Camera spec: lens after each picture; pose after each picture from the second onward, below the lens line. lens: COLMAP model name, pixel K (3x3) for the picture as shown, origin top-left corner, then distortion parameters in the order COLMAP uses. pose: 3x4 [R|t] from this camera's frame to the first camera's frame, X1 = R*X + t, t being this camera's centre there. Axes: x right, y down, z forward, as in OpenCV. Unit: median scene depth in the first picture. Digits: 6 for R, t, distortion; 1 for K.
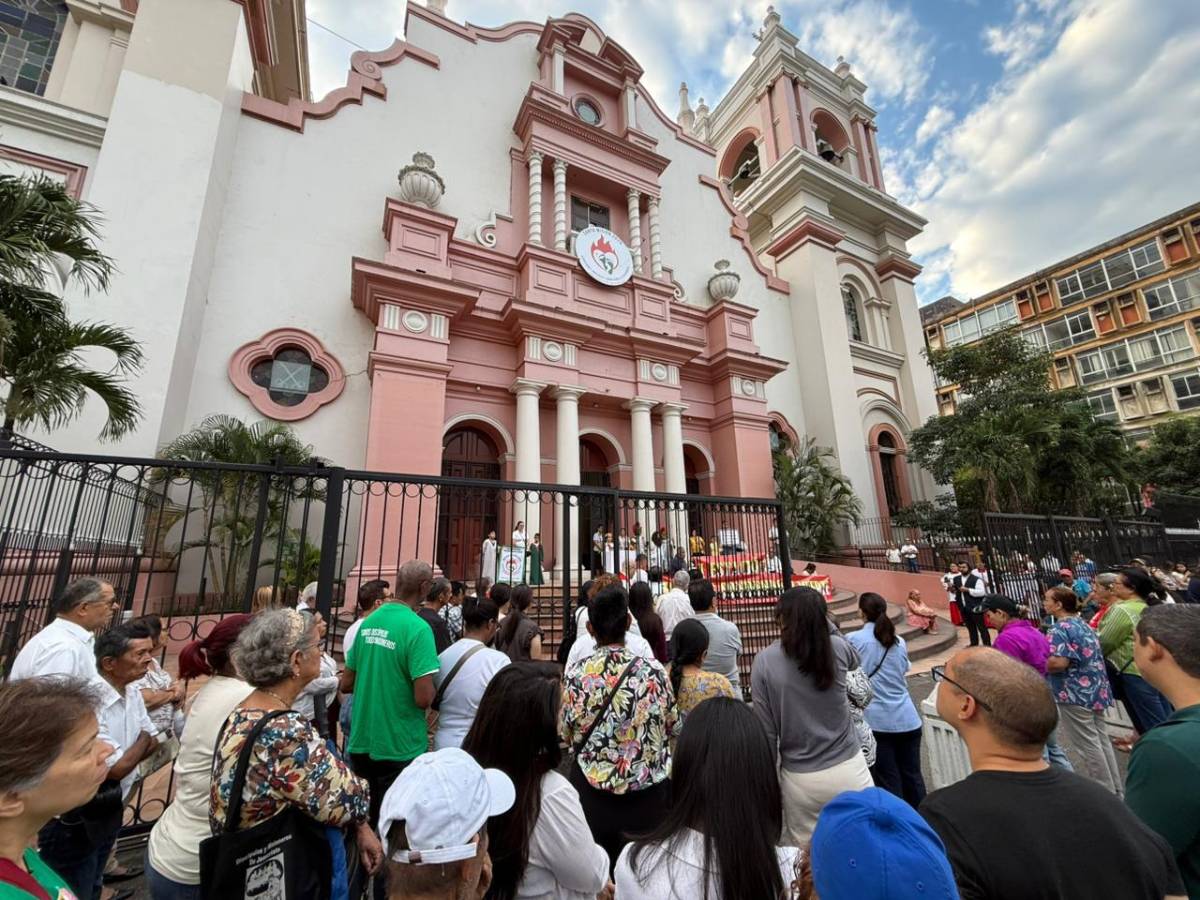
lens RADIAL K [[471.7, 0, 600.0], [0, 471.7, 450.0], [0, 0, 1]] dist [0.000851, -0.000115]
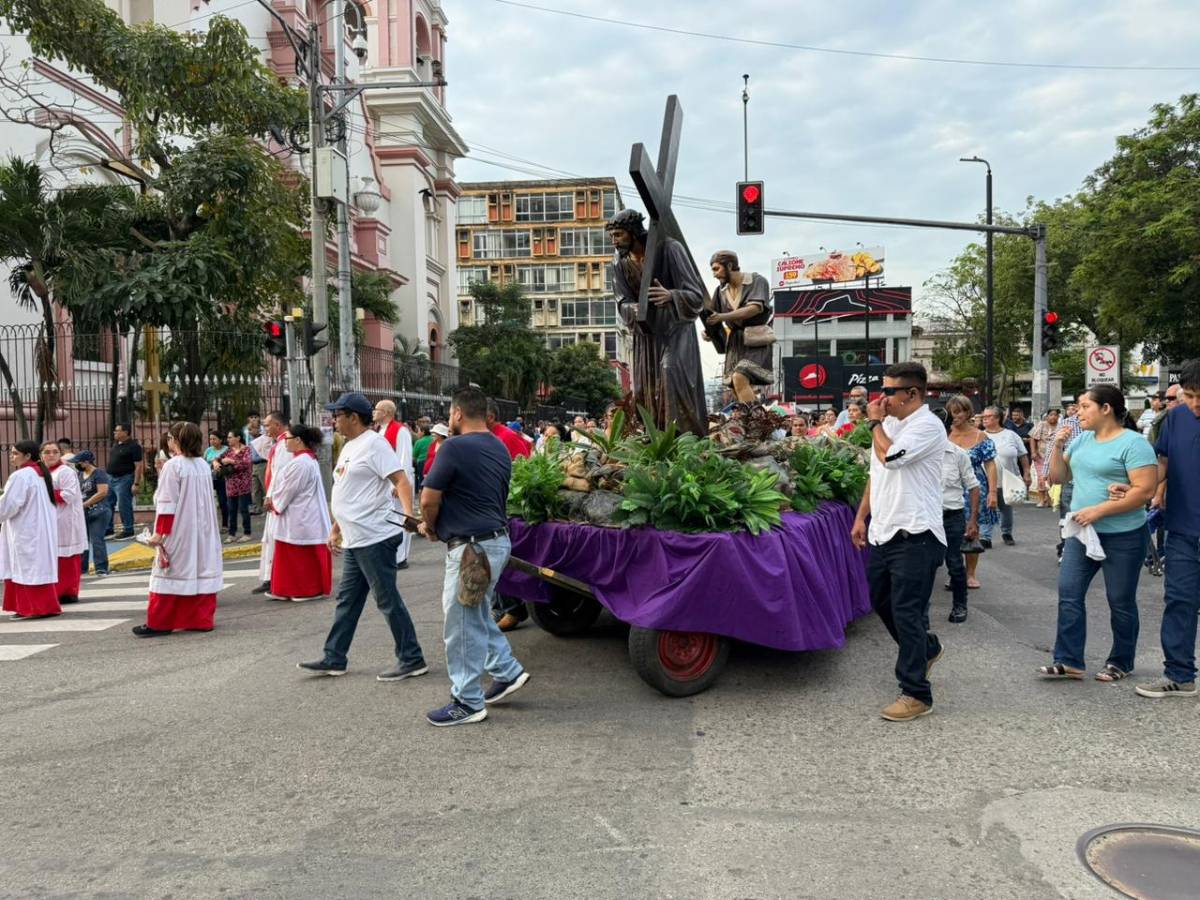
lens RADIAL K [[1706.3, 0, 582.6], [0, 1706.3, 467.2], [0, 0, 1]] dist [0.120284, -0.097758]
pose [[0.553366, -0.002597, 0.832934, -2.900928], [-0.191244, 0.972884, 0.130088, -0.336596], [-0.810686, -0.231280, 0.537864, -1.840559]]
